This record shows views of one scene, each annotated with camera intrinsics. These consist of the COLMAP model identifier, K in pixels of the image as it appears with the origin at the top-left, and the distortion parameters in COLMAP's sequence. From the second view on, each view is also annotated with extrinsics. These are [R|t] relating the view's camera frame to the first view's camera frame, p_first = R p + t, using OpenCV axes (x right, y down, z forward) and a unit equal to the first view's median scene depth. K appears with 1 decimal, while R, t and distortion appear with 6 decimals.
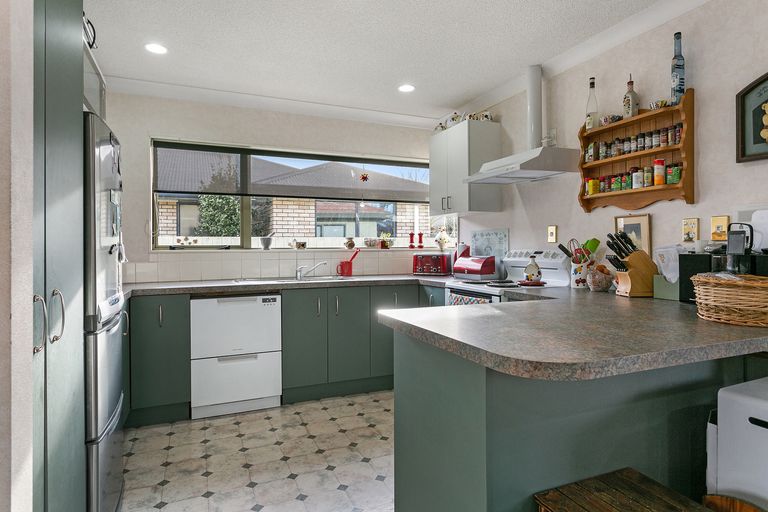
lens RADIAL K [[425.7, 0, 380.1], [0, 425.7, 252.1], [0, 0, 1]] dist [0.004799, 0.000489]
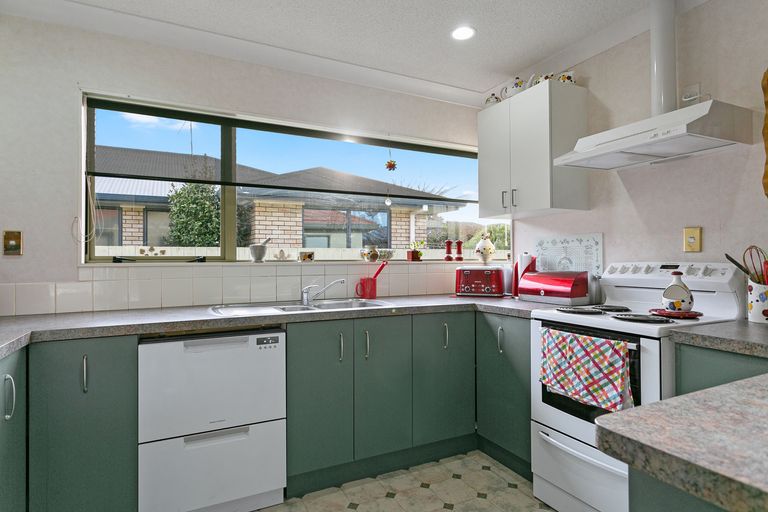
lens RADIAL K [[425.7, 0, 384.5], [0, 425.7, 260.3], [0, 0, 1]] dist [0.004799, 0.000489]
pose [[0.998218, 0.000629, 0.059666, -0.107708], [-0.000033, 0.999950, -0.009994, -0.002275], [-0.059669, 0.009974, 0.998168, 0.304460]]
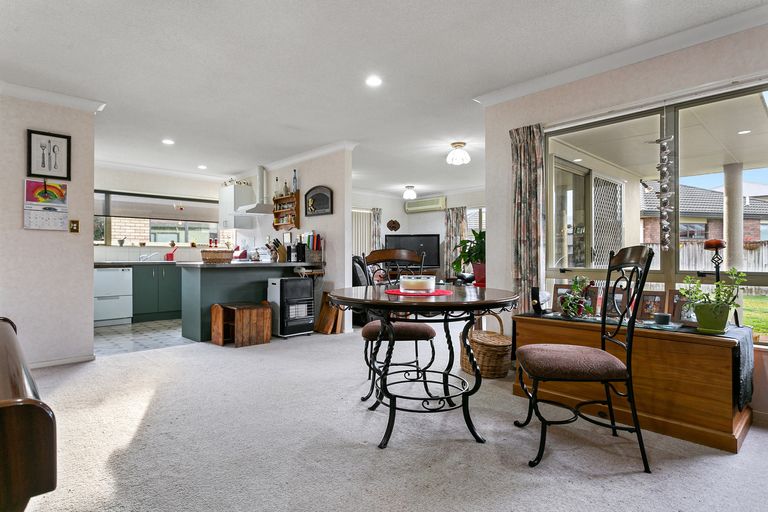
lens RADIAL K [[425.7, 0, 383.3], [0, 425.7, 256.8], [0, 0, 1]] dist [0.004799, 0.000489]
pose [[0.938340, 0.001409, 0.345712, 0.169352], [0.002386, 0.999941, -0.010551, 0.065359], [-0.345706, 0.010726, 0.938281, -1.192312]]
